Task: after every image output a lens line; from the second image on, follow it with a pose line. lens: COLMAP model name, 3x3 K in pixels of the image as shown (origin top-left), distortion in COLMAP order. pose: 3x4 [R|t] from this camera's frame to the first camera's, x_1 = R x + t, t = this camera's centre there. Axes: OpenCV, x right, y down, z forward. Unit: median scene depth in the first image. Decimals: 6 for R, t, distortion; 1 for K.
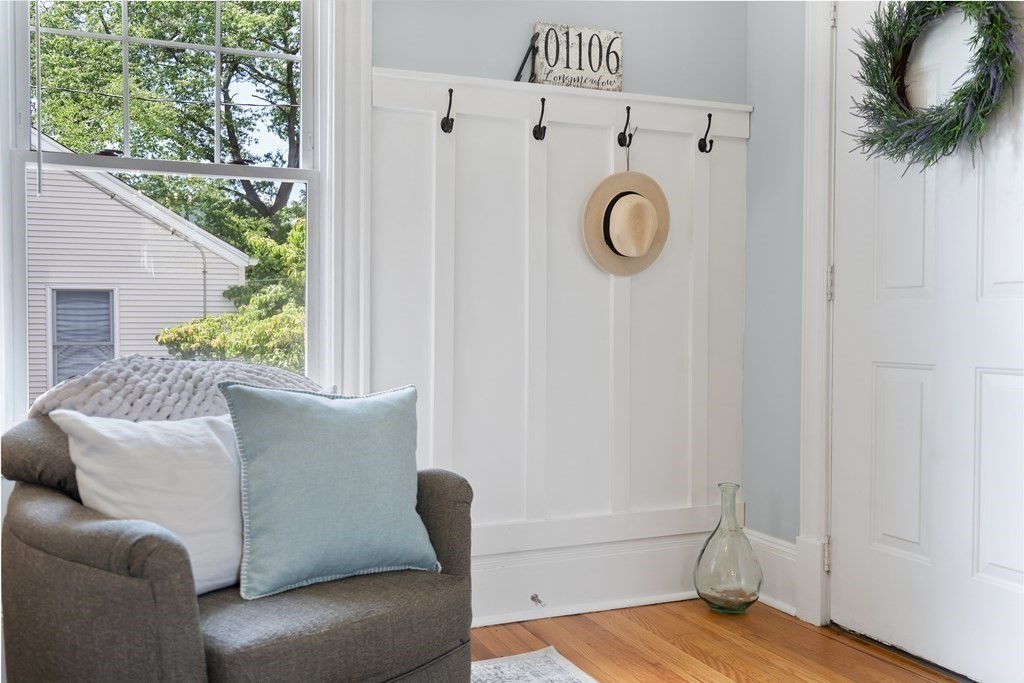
lens RADIAL K [[959.8, 0, 503.8], [0, 959.8, 355.3], [0, 0, 1]] dist [0.004835, 0.000000]
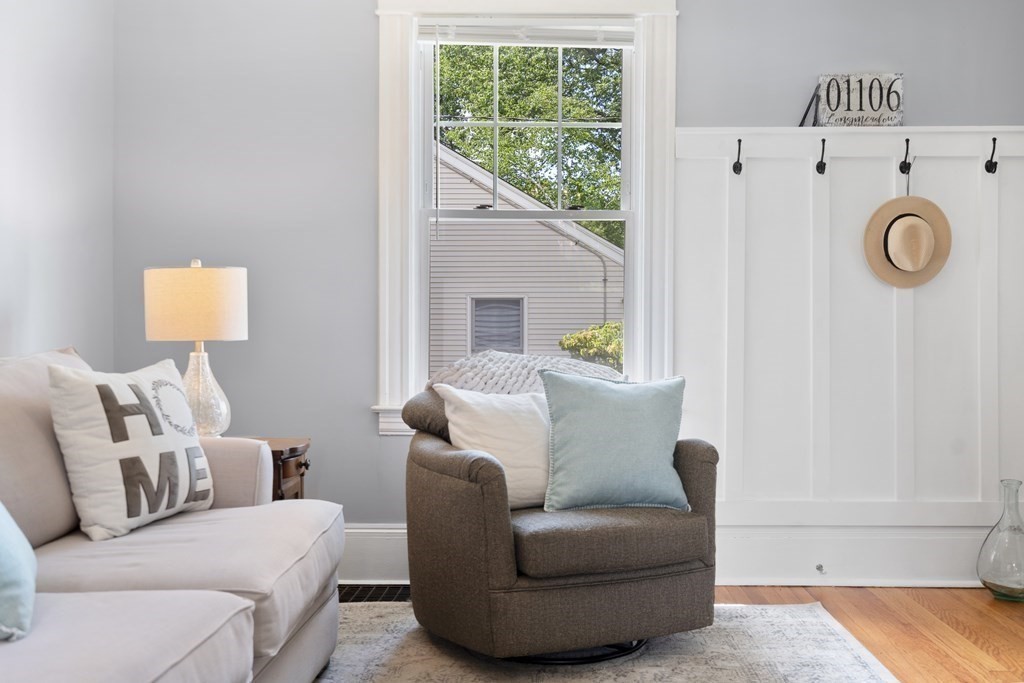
lens RADIAL K [[1045.8, 0, 523.6], [0, 1045.8, 374.8], [0, 0, 1]] dist [0.019643, 0.000000]
pose [[0.921546, 0.020533, -0.387727, 0.206404], [-0.016965, 0.999776, 0.012623, 0.011445], [0.387899, -0.005055, 0.921688, -0.329963]]
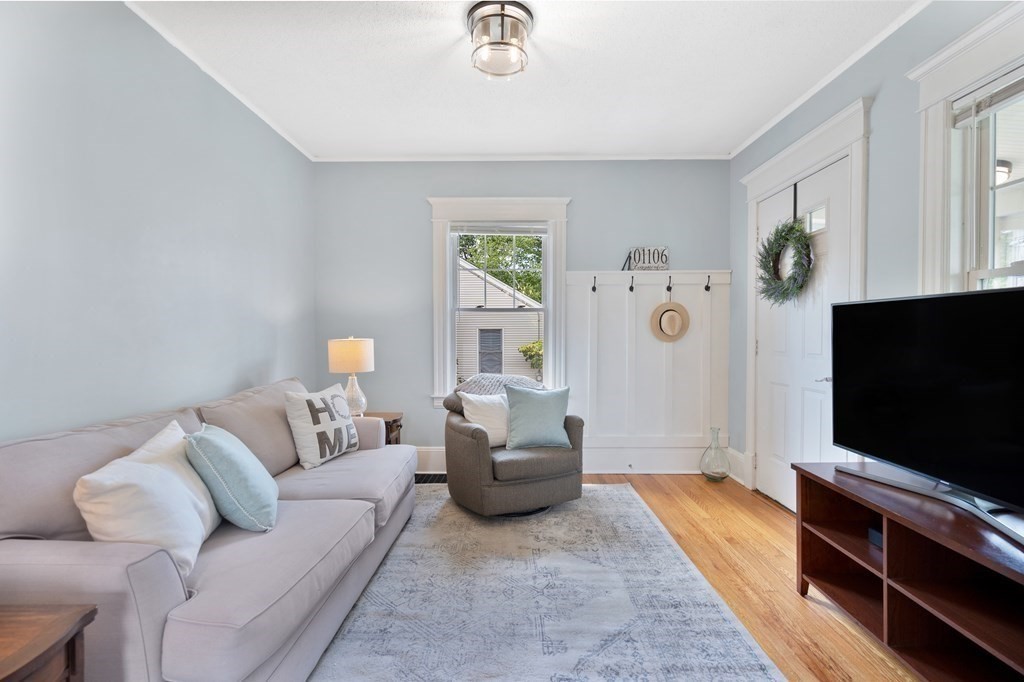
lens RADIAL K [[469.3, 0, 502.3], [0, 469.3, 368.9], [0, 0, 1]] dist [-0.000381, 0.000104]
pose [[0.920315, 0.029460, -0.390068, 0.220723], [-0.015323, 0.999110, 0.039304, -0.059462], [0.390878, -0.030194, 0.919947, -0.327137]]
